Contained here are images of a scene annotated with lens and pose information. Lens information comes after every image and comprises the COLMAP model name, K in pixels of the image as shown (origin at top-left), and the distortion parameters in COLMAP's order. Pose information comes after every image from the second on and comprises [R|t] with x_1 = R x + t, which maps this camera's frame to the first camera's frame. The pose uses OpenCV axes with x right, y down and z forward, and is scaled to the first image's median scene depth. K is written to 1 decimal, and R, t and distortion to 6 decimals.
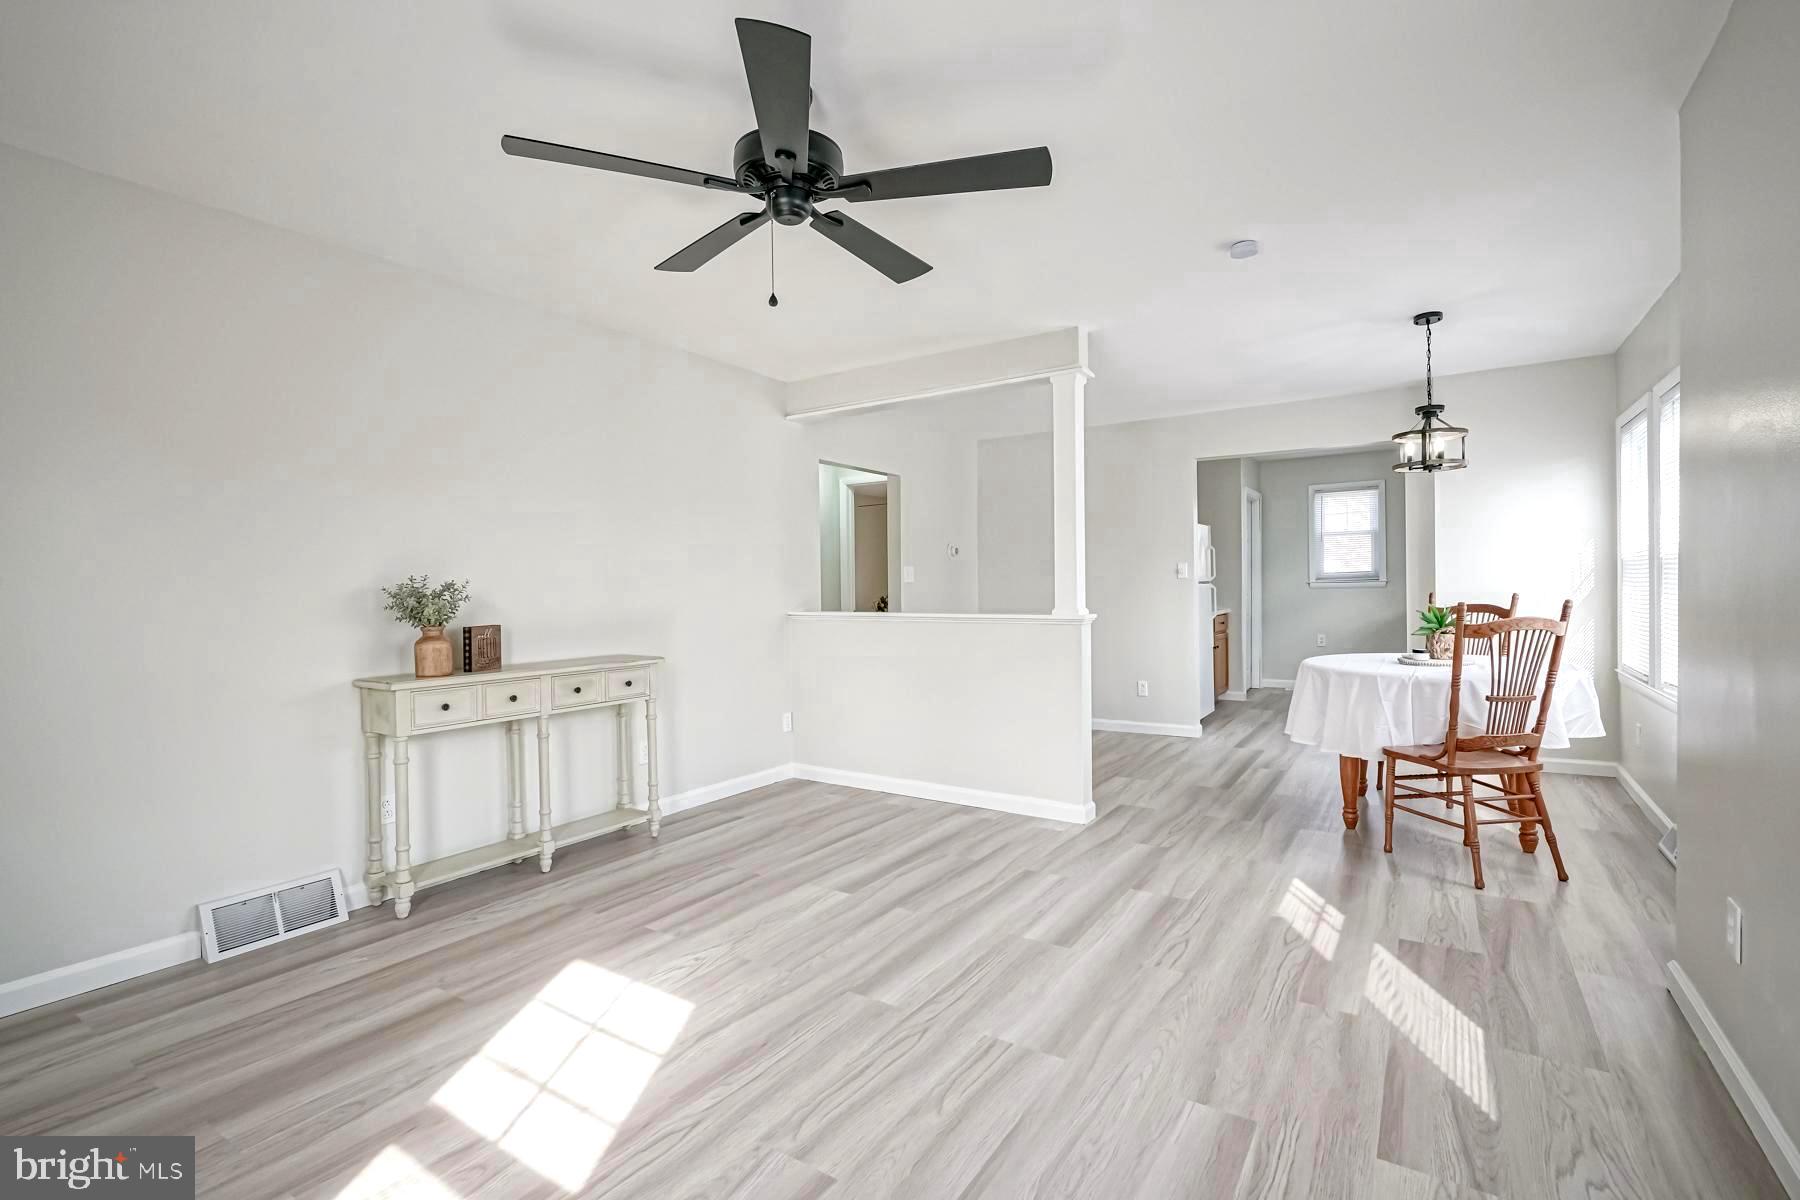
lens RADIAL K [[828.5, 0, 900.0], [0, 828.5, 600.0], [0, 0, 1]] dist [-0.000472, 0.000284]
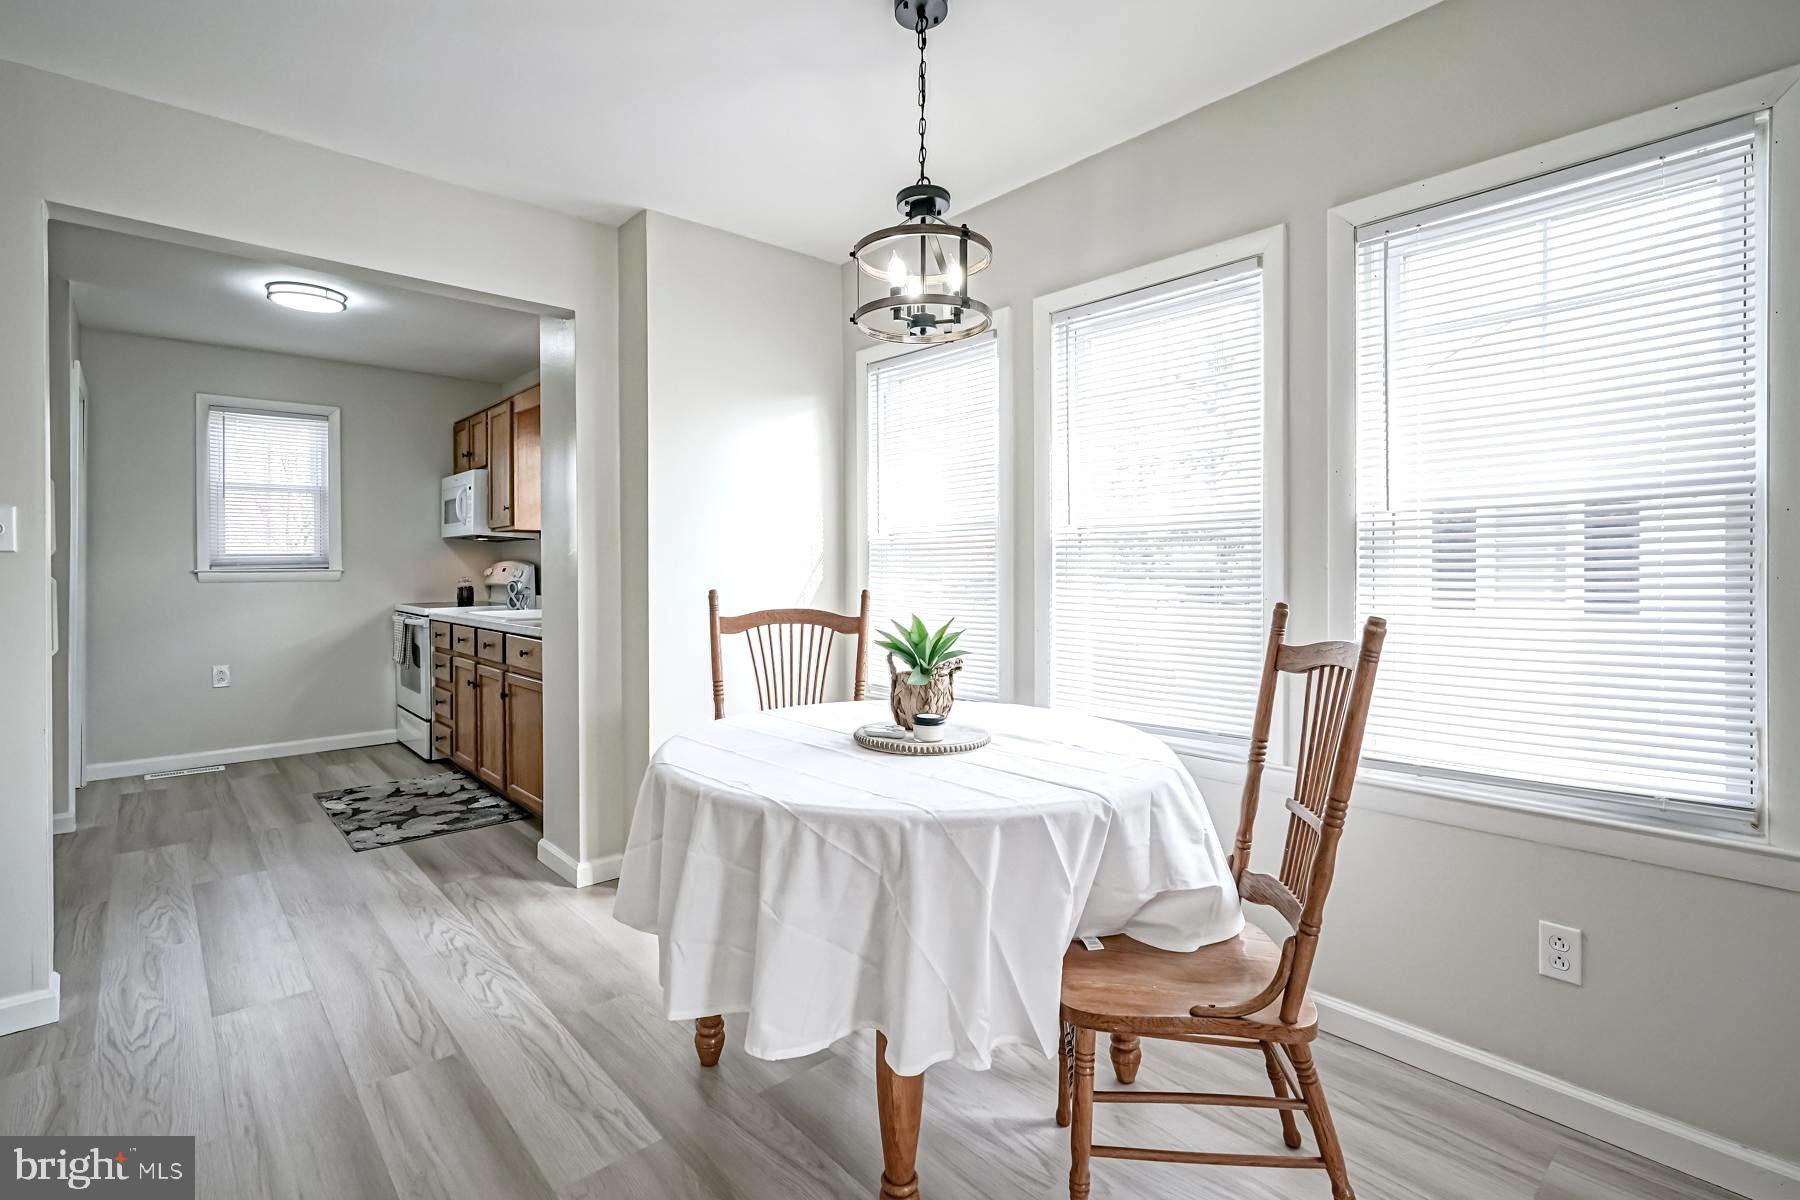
lens RADIAL K [[864.1, 0, 867.5], [0, 864.1, 567.9], [0, 0, 1]] dist [0.017265, 0.000164]
pose [[0.296883, 0.017452, 0.954754, 0.208196], [0.013274, 0.999661, -0.022400, -0.013077], [-0.954821, 0.019324, 0.296551, 1.114664]]
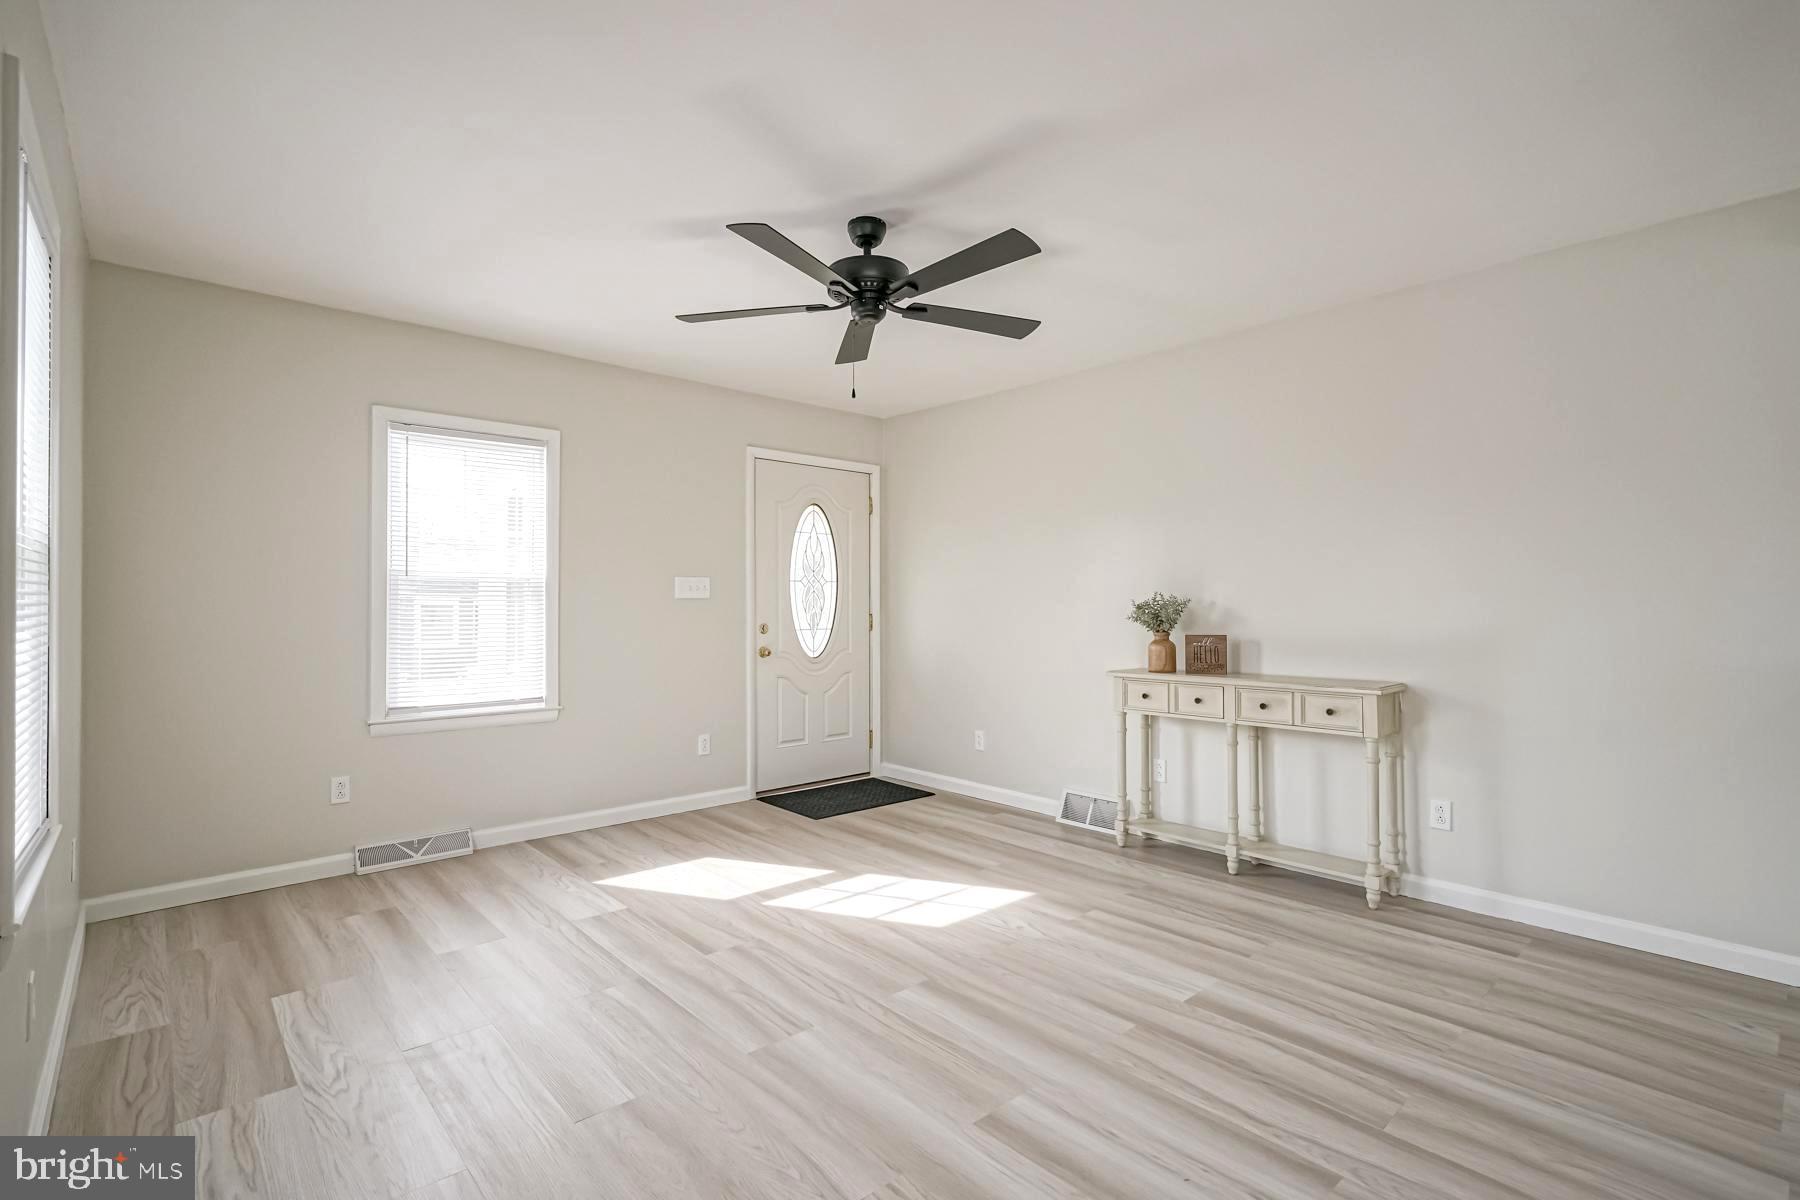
lens RADIAL K [[828.5, 0, 900.0], [0, 828.5, 600.0], [0, 0, 1]] dist [-0.000472, 0.000284]
pose [[-0.261403, 0.003329, -0.965224, 0.756109], [-0.007533, 0.999957, 0.005489, -0.021969], [0.965200, 0.008705, -0.261367, 0.945062]]
